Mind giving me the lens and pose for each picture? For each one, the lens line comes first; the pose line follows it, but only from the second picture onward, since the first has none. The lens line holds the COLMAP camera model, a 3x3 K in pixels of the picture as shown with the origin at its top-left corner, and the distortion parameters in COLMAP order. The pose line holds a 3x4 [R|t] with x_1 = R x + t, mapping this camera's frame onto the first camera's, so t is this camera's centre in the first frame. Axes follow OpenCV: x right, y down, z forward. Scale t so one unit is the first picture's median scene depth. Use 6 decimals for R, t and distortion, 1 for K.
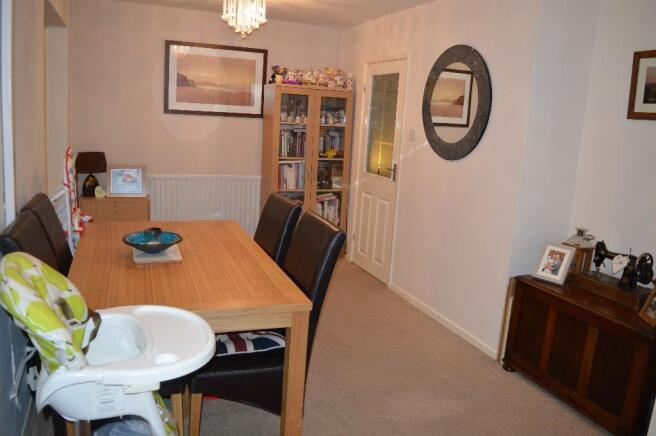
lens RADIAL K [[521.6, 0, 335.5], [0, 521.6, 208.0], [0, 0, 1]] dist [-0.091784, 0.017868]
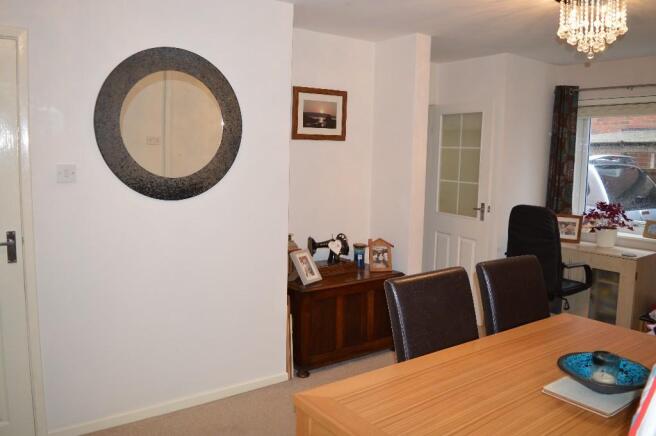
lens RADIAL K [[521.6, 0, 335.5], [0, 521.6, 208.0], [0, 0, 1]] dist [-0.091784, 0.017868]
pose [[-0.245264, -0.169991, 0.954436, -0.719495], [0.133236, 0.969254, 0.206868, -0.267083], [-0.960257, 0.177902, -0.215074, 1.221118]]
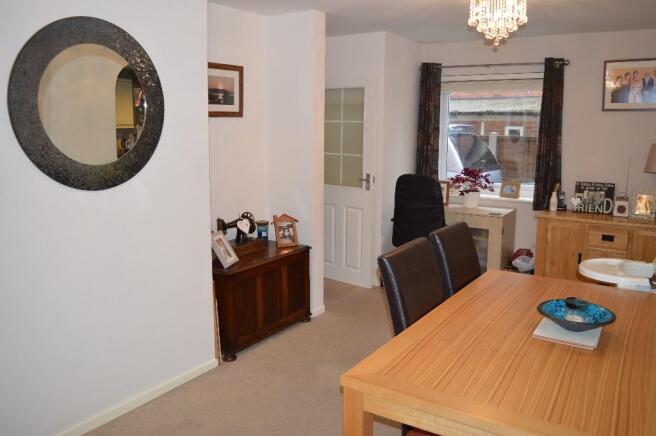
lens RADIAL K [[521.6, 0, 335.5], [0, 521.6, 208.0], [0, 0, 1]] dist [-0.091784, 0.017868]
pose [[-0.563009, -0.197571, 0.802488, -0.637045], [0.101431, 0.947145, 0.304347, -0.313836], [-0.820203, 0.252748, -0.513212, 1.424726]]
